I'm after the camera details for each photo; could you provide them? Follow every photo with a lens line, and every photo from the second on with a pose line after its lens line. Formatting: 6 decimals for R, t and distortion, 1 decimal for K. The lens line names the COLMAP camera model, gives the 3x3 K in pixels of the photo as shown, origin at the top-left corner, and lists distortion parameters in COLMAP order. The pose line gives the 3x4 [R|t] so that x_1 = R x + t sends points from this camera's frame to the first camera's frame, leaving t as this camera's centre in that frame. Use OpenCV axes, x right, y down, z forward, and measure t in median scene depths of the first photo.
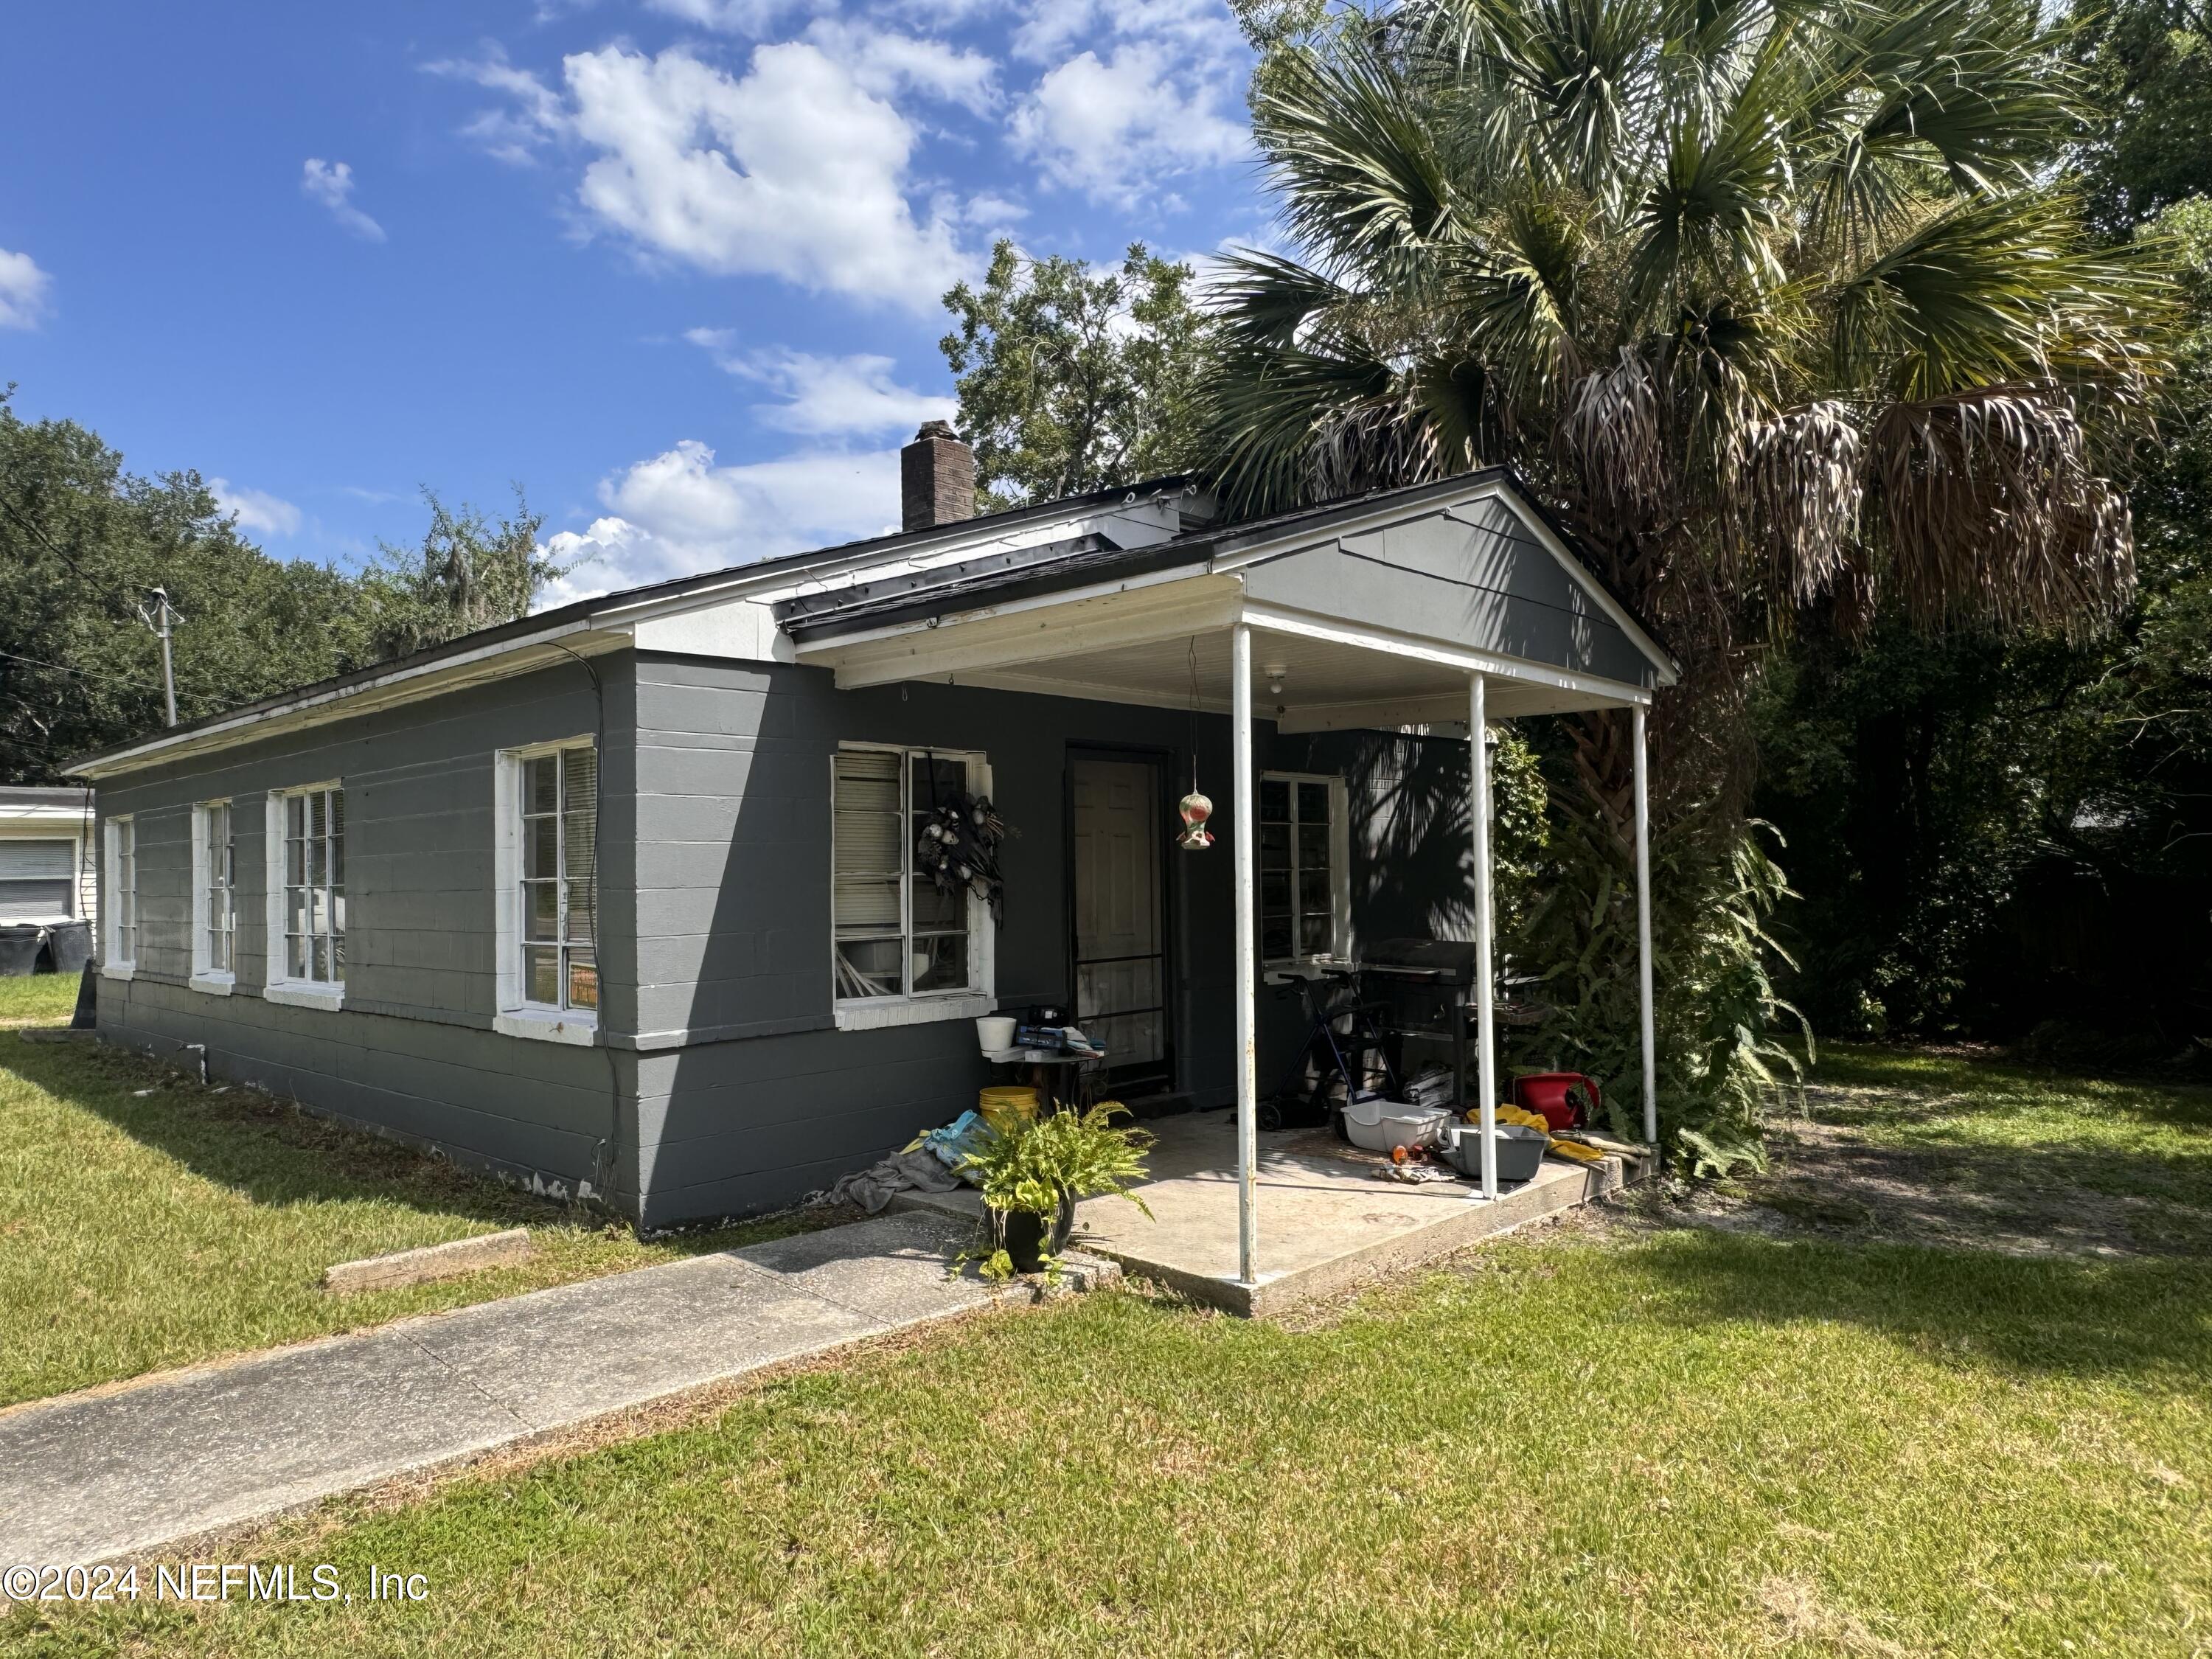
lens RADIAL K [[1422.8, 0, 1097.9], [0, 1422.8, 830.5], [0, 0, 1]] dist [-0.009460, 0.011046]
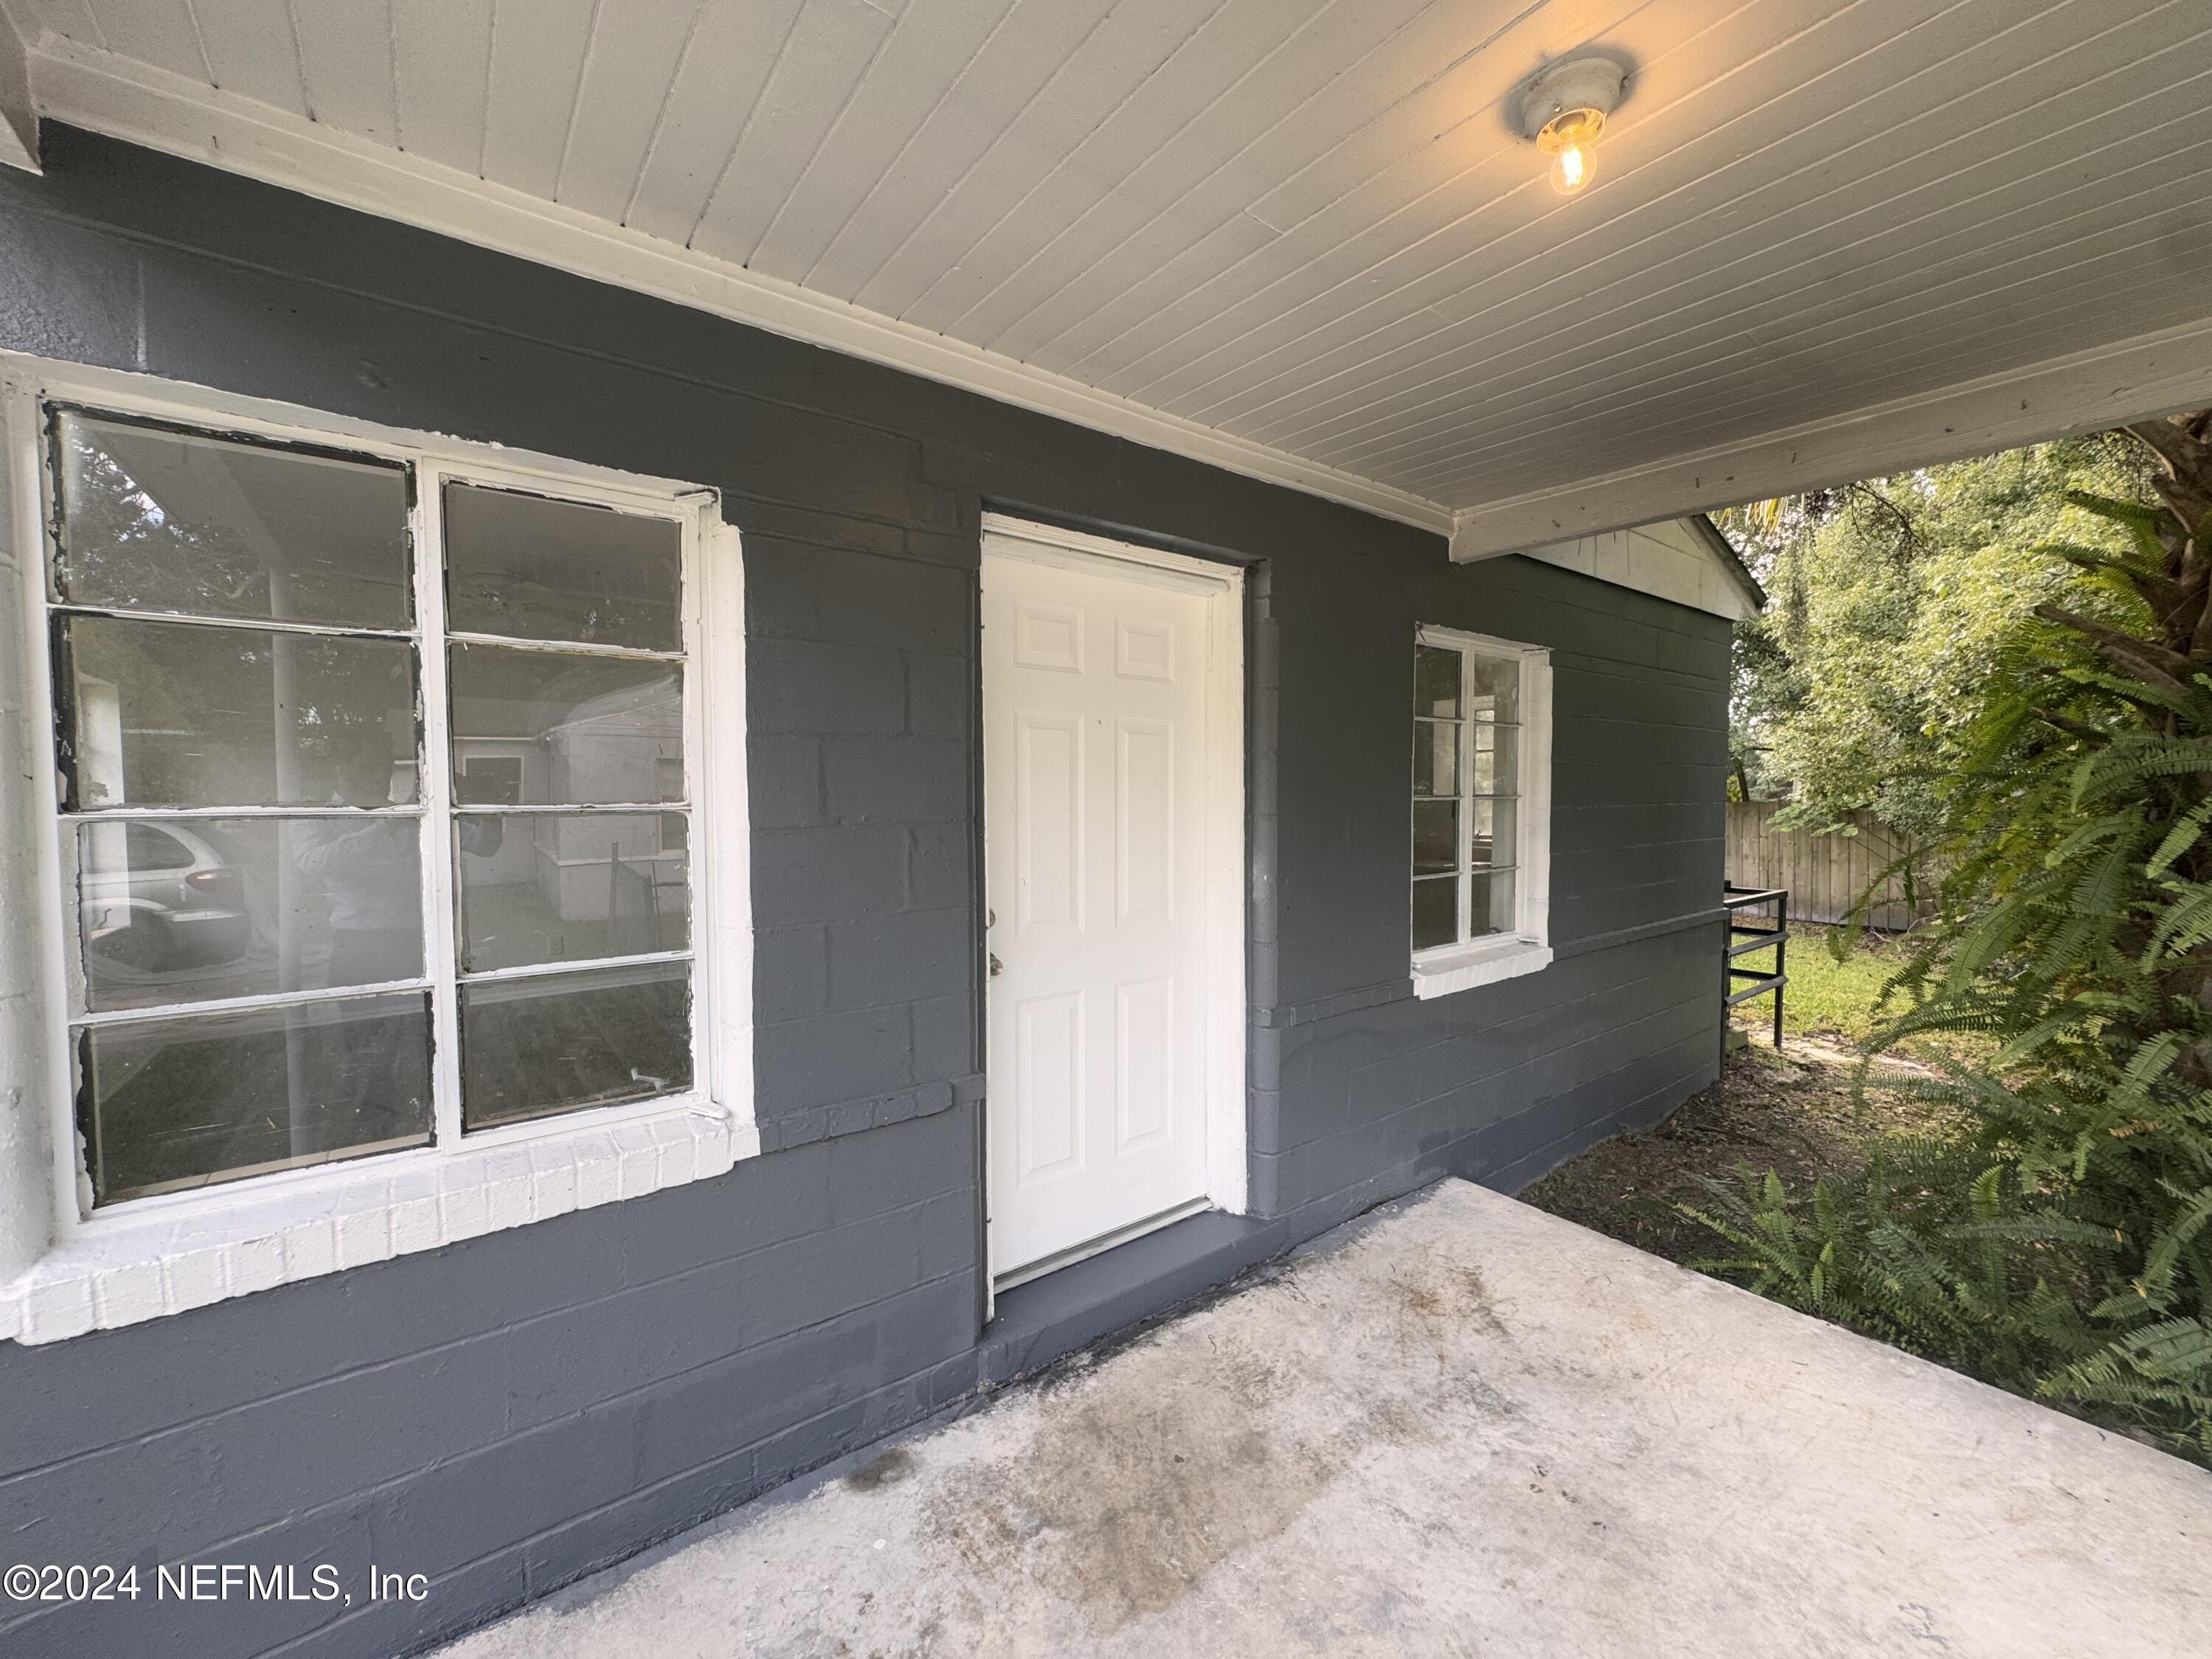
lens RADIAL K [[879.5, 0, 1117.0], [0, 879.5, 823.4], [0, 0, 1]] dist [-0.003121, -0.000513]
pose [[0.988300, 0.018553, -0.151391, 0.060445], [-0.007736, 0.997394, 0.071728, 0.015453], [0.152327, -0.069718, 0.985868, 0.773458]]
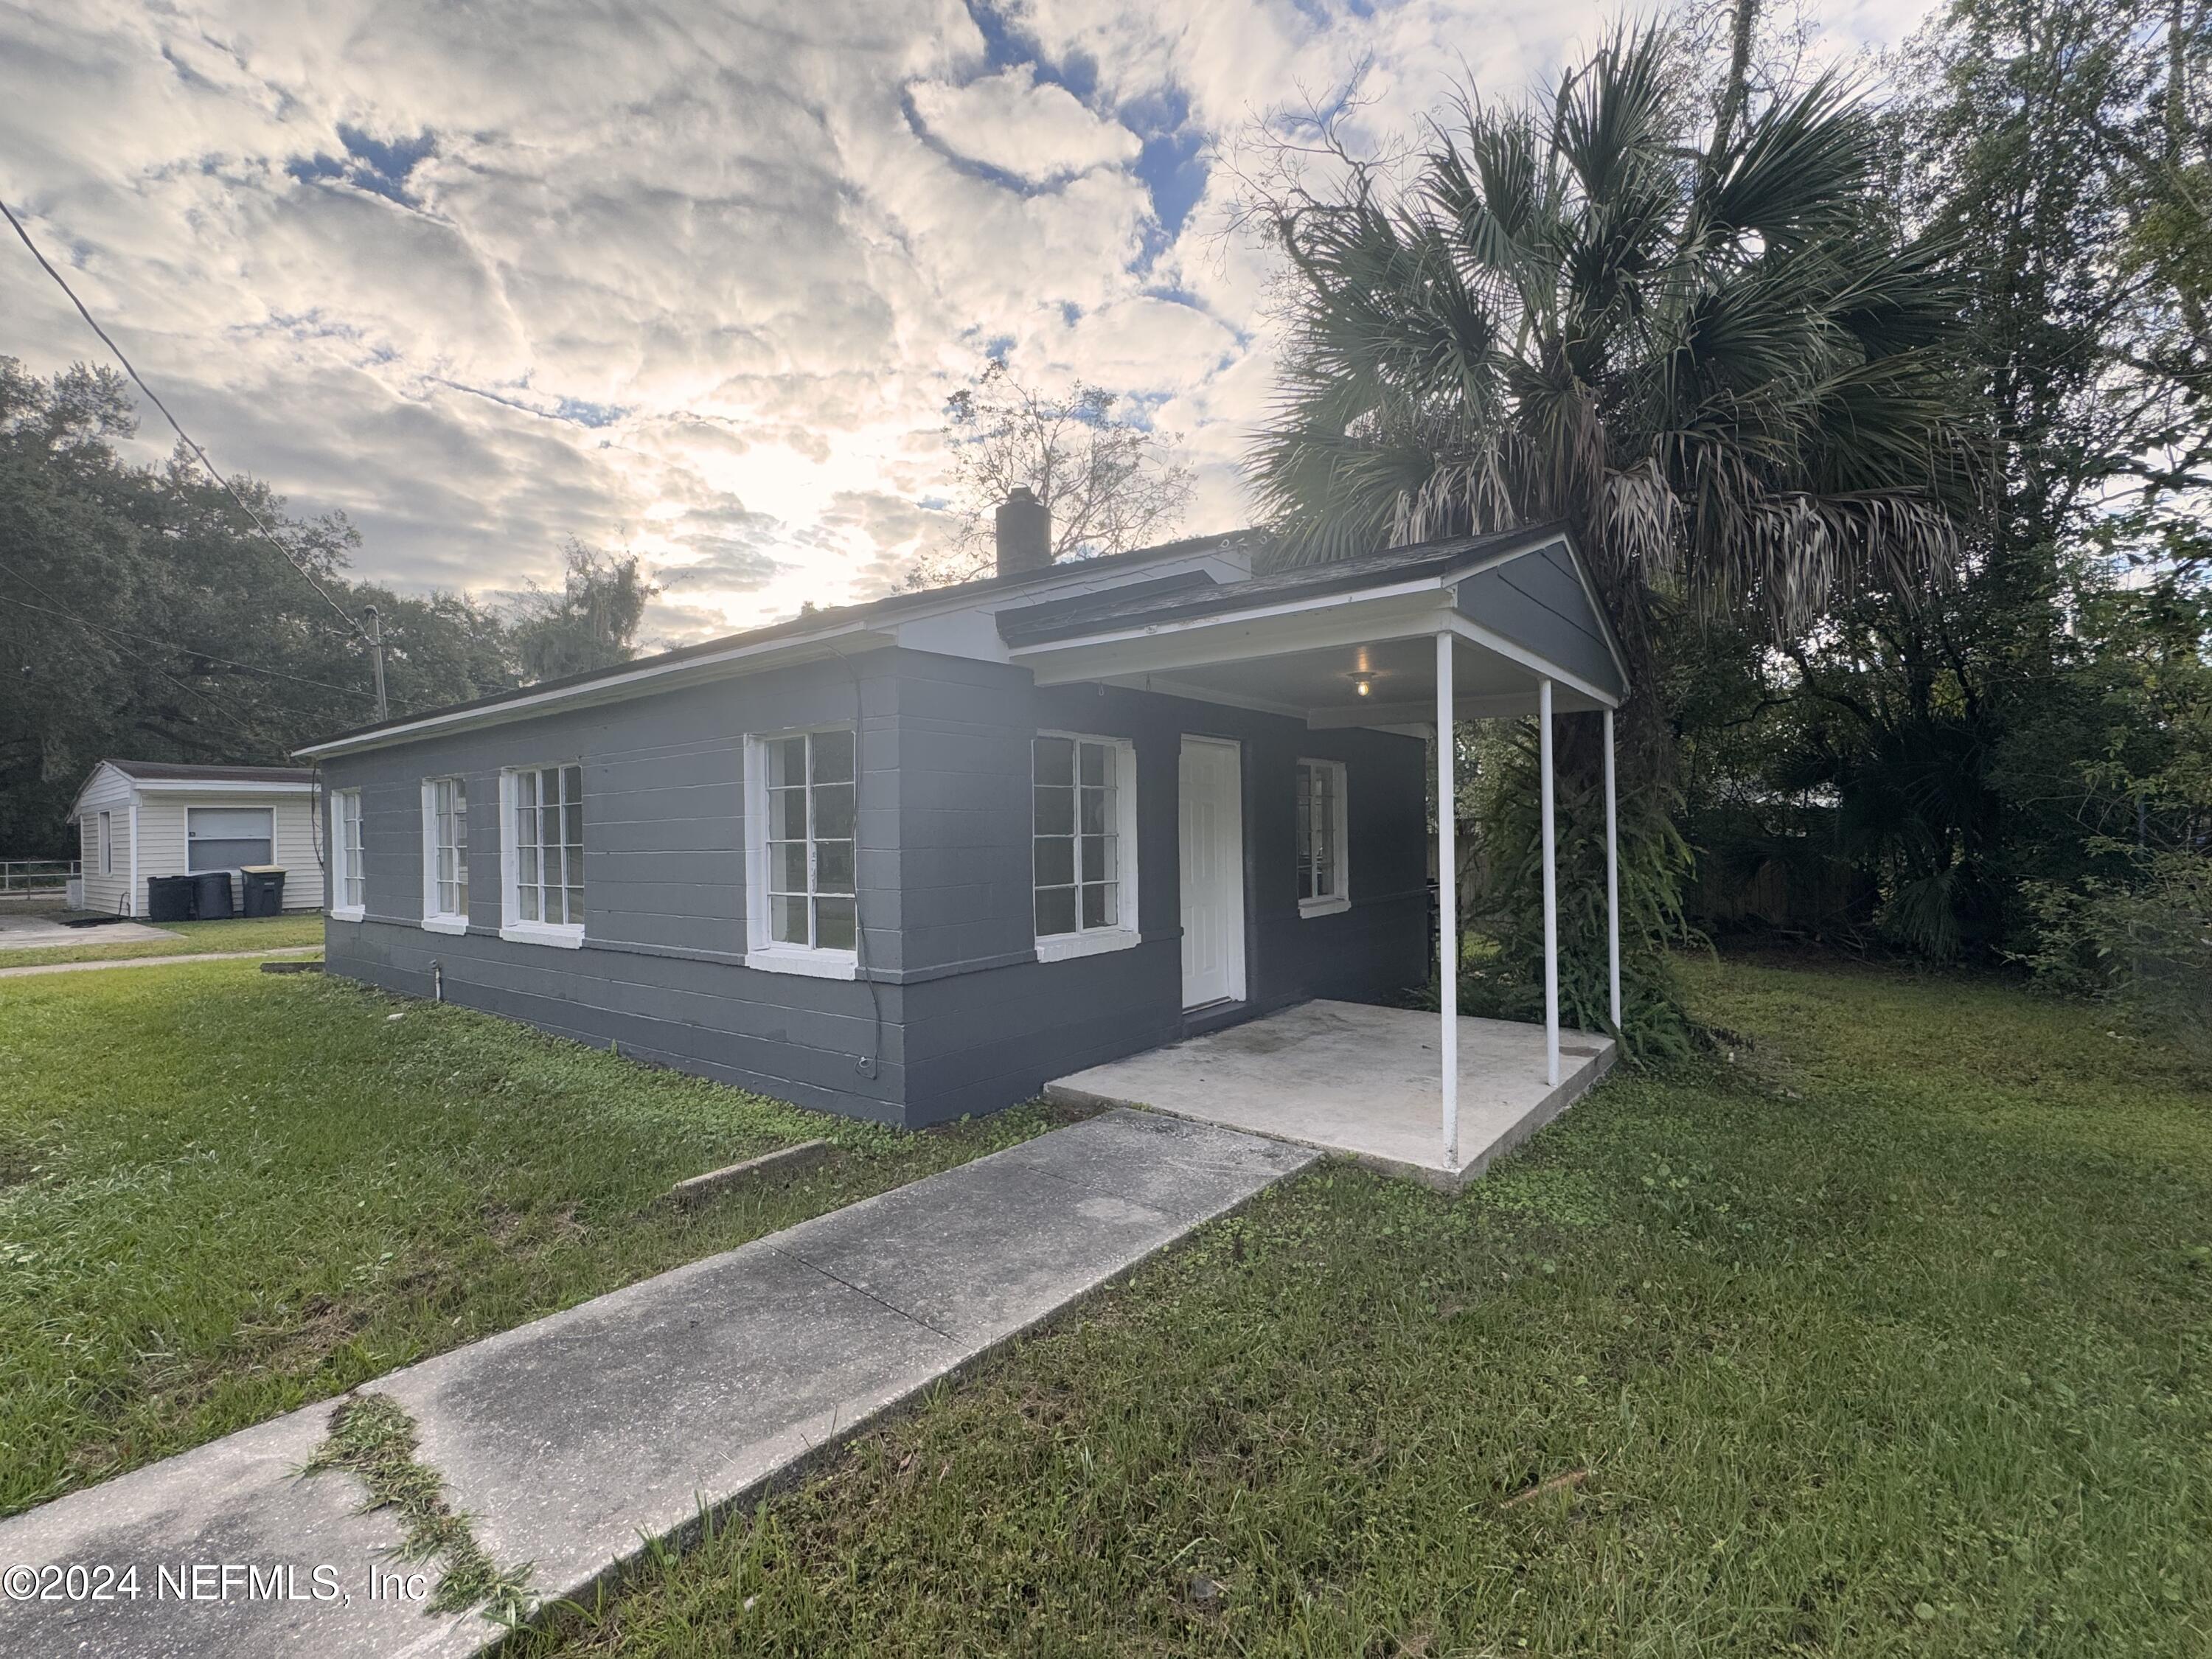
lens RADIAL K [[984.4, 0, 1105.2], [0, 984.4, 836.5], [0, 0, 1]] dist [0.005697, 0.000261]
pose [[0.995163, -0.000665, 0.098239, -0.188154], [-0.002508, 0.999479, 0.032173, 0.002746], [-0.098209, -0.032263, 0.994643, 0.129633]]
